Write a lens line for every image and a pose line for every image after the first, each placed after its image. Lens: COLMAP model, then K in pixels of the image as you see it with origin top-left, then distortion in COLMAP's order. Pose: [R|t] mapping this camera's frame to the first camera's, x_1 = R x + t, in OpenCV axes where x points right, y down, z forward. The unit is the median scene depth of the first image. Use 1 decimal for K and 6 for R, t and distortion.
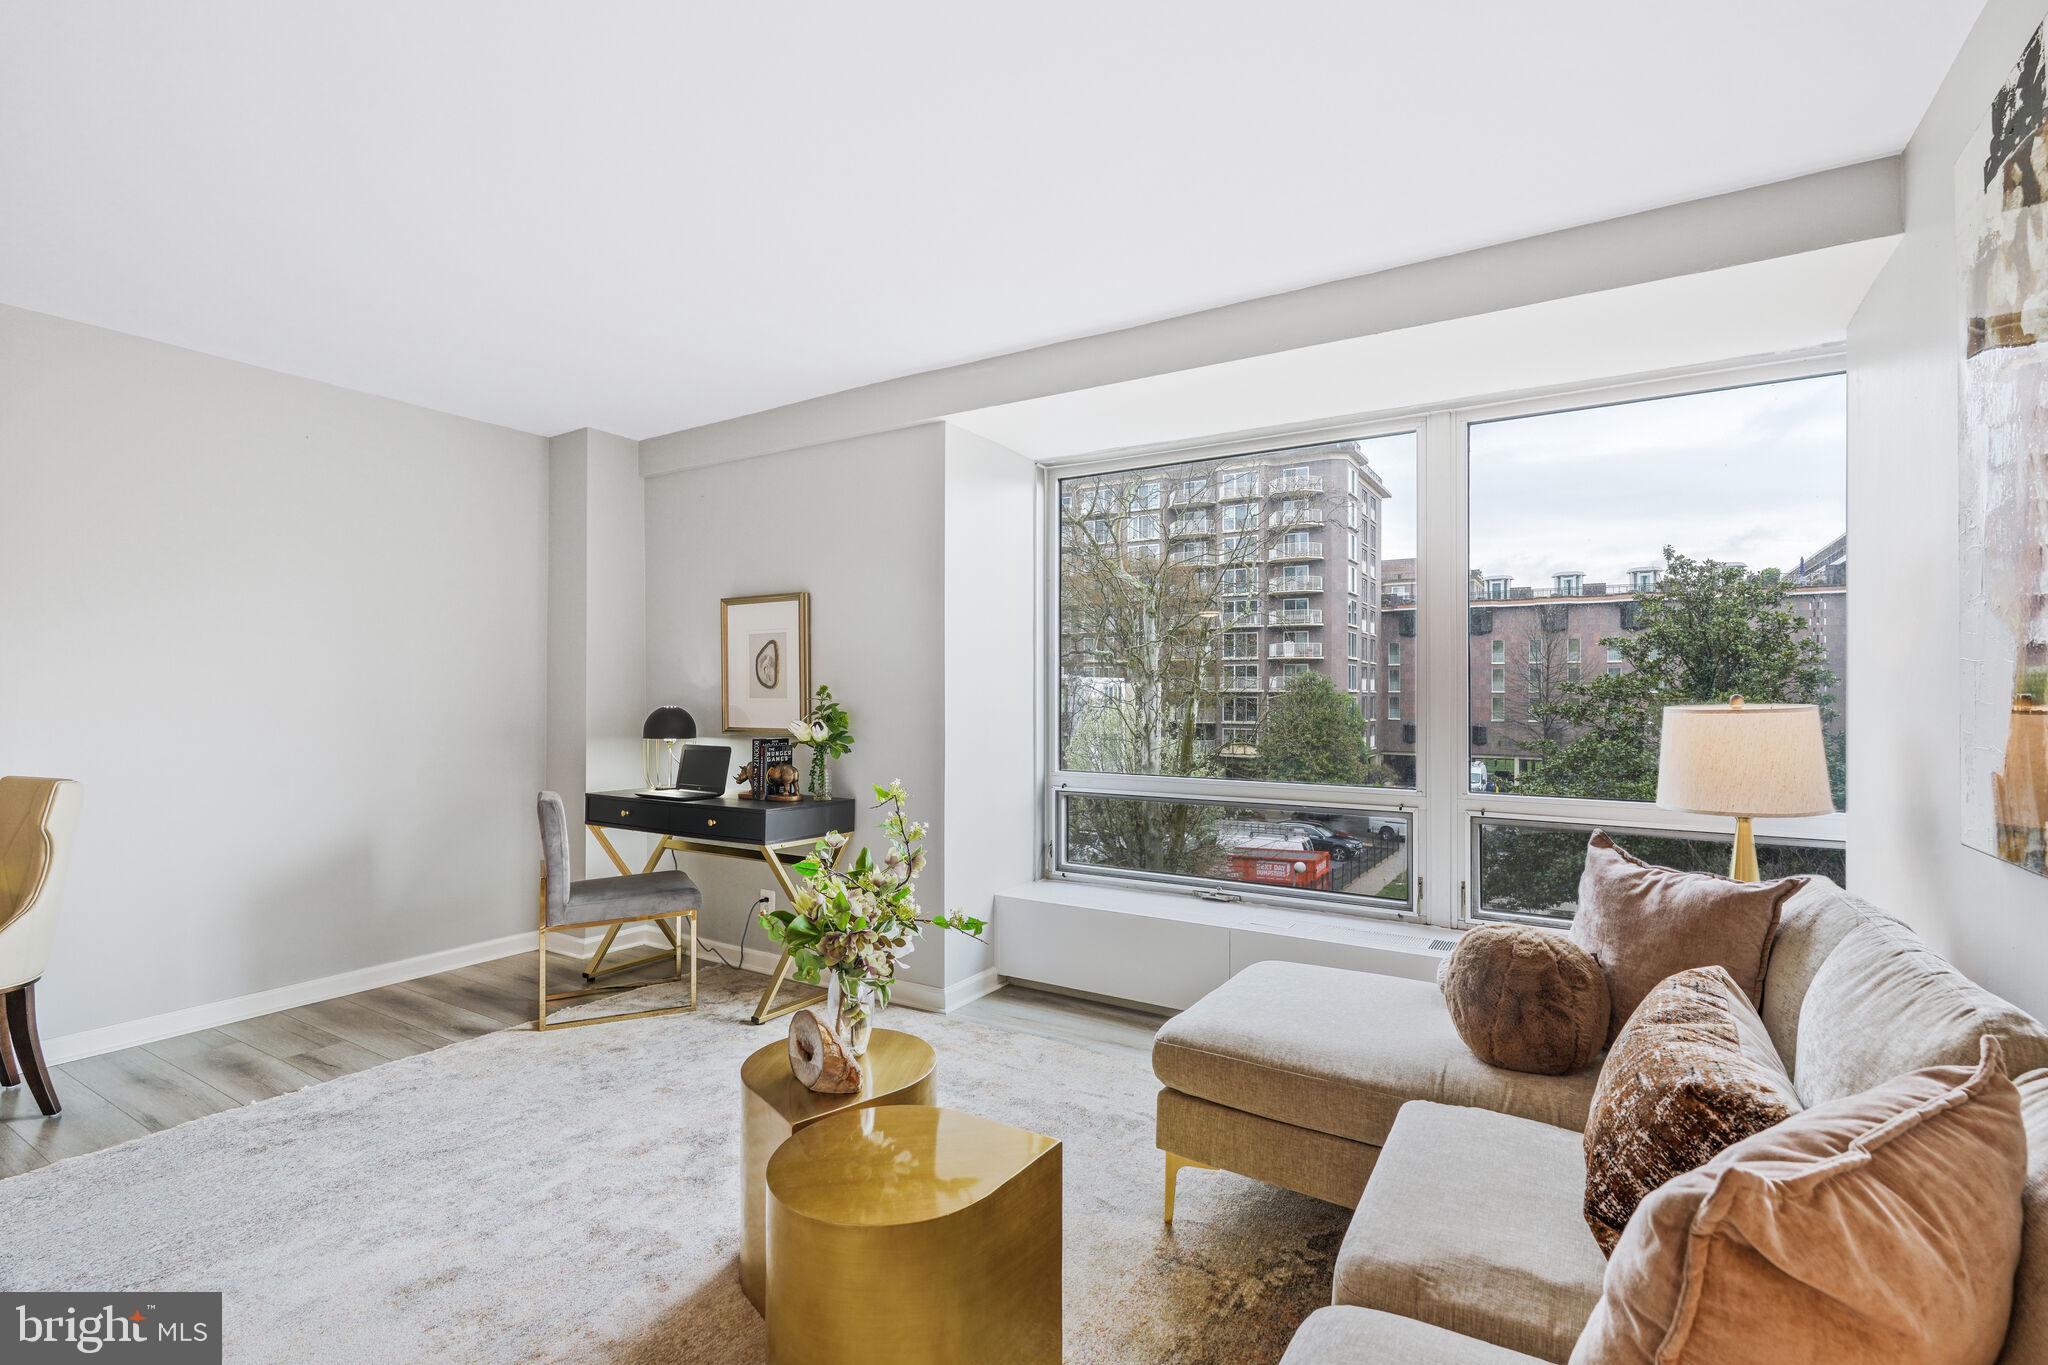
lens RADIAL K [[929.1, 0, 1014.5], [0, 929.1, 681.2], [0, 0, 1]] dist [0.006340, -0.001049]
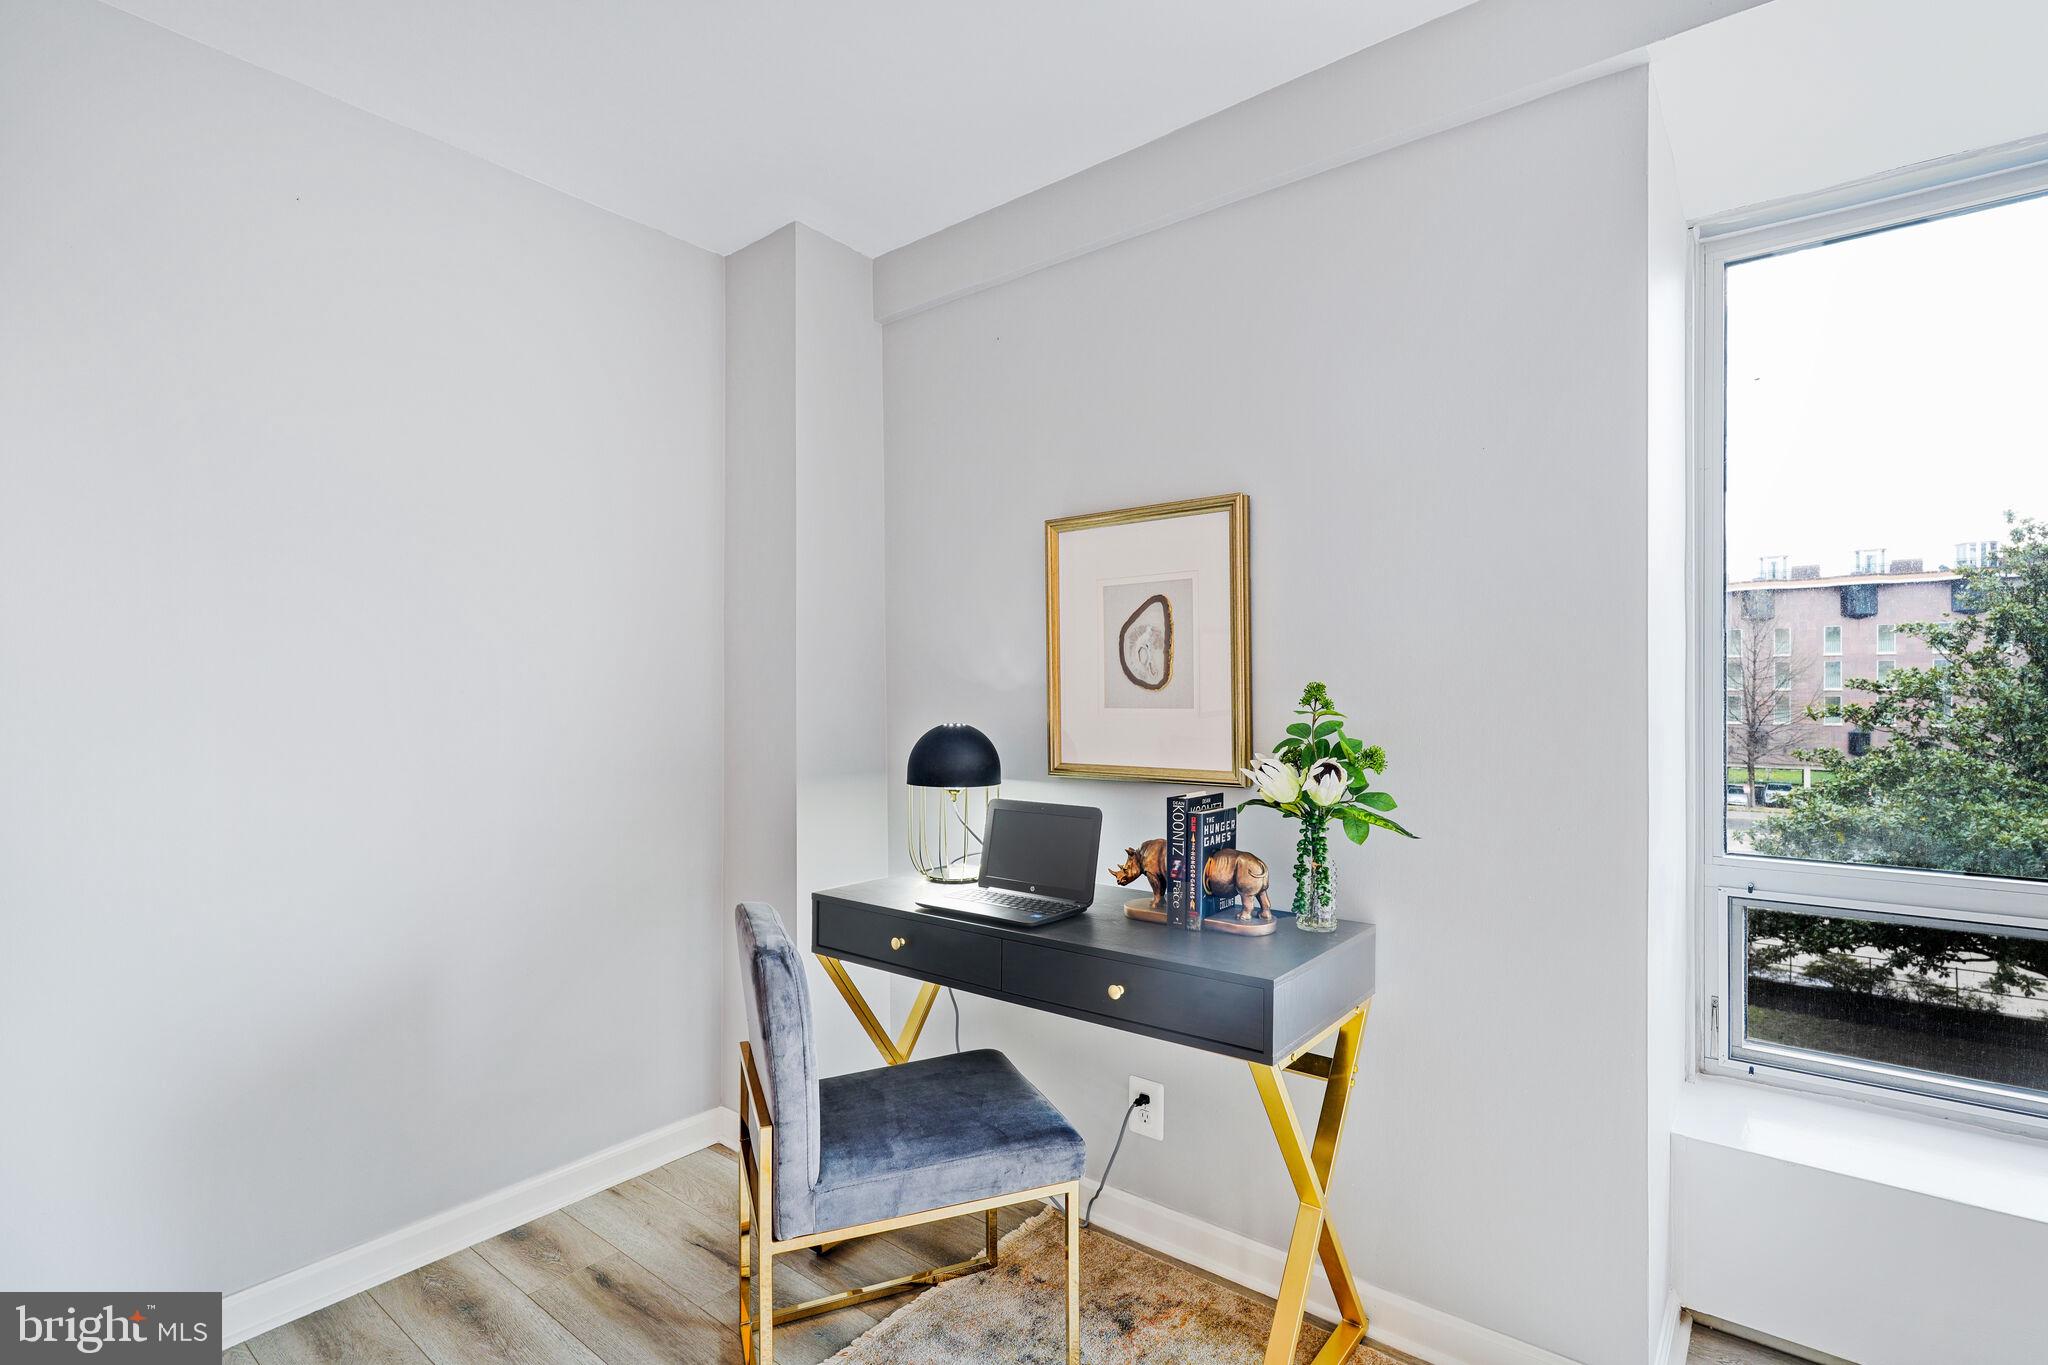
lens RADIAL K [[981.5, 0, 1028.0], [0, 981.5, 684.1], [0, 0, 1]] dist [0.002990, -0.000019]
pose [[0.994173, -0.005252, -0.107664, -0.284749], [0.005561, 0.999981, 0.002566, 0.002912], [0.107649, -0.003150, 0.994184, 0.475032]]
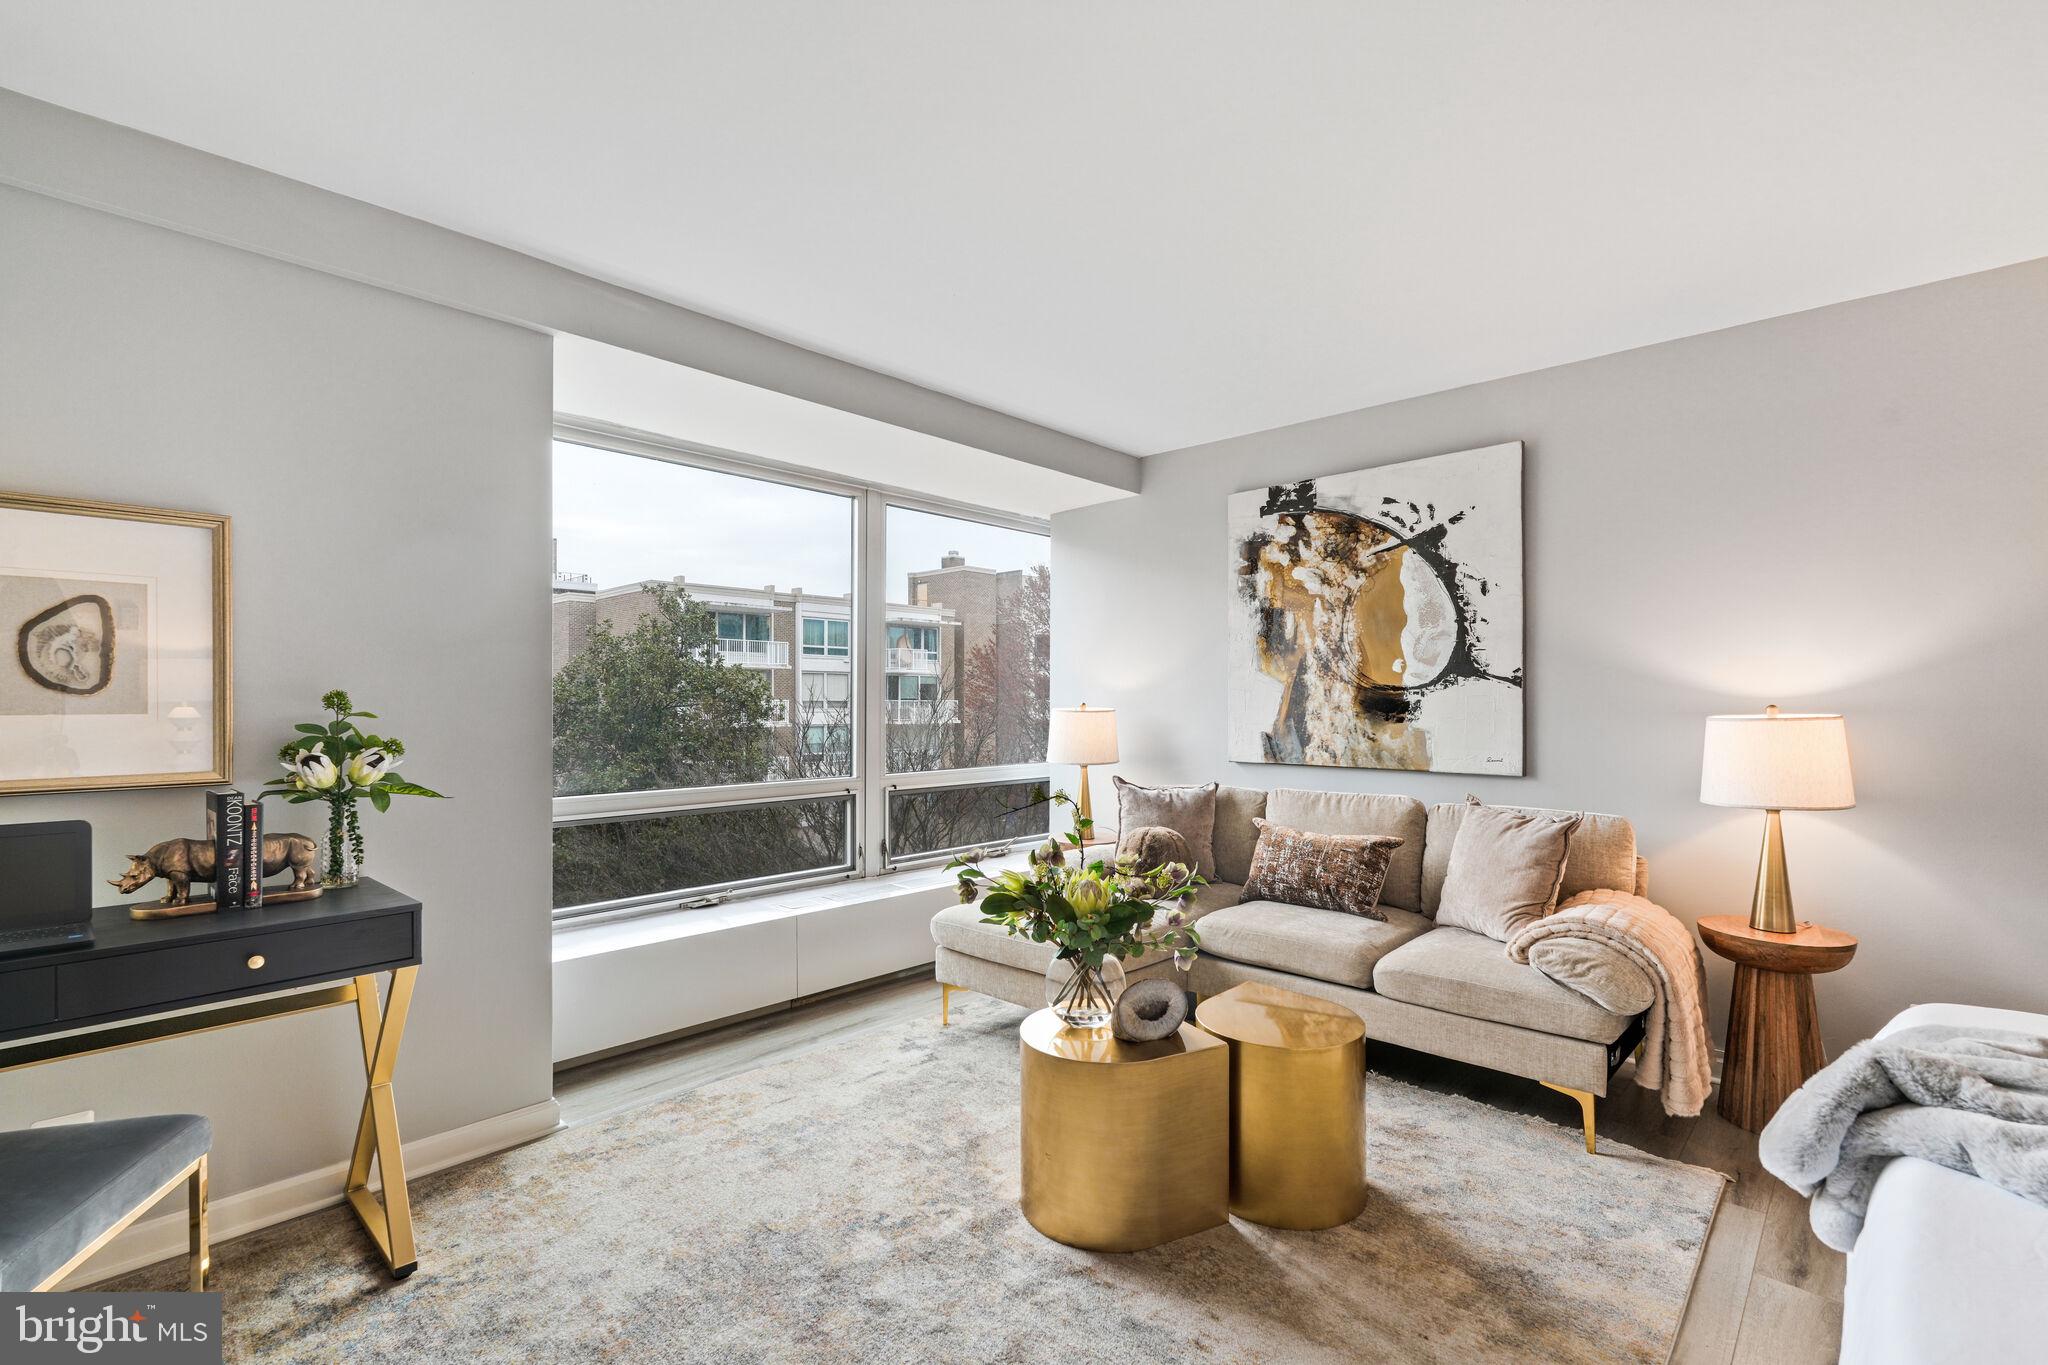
lens RADIAL K [[929.1, 0, 1033.6], [0, 929.1, 687.9], [0, 0, 1]] dist [0.006340, -0.001049]
pose [[0.184106, 0.009131, 0.982864, -0.673927], [-0.013549, 0.999885, -0.006752, 0.000790], [-0.982813, -0.012074, 0.184208, 0.443790]]
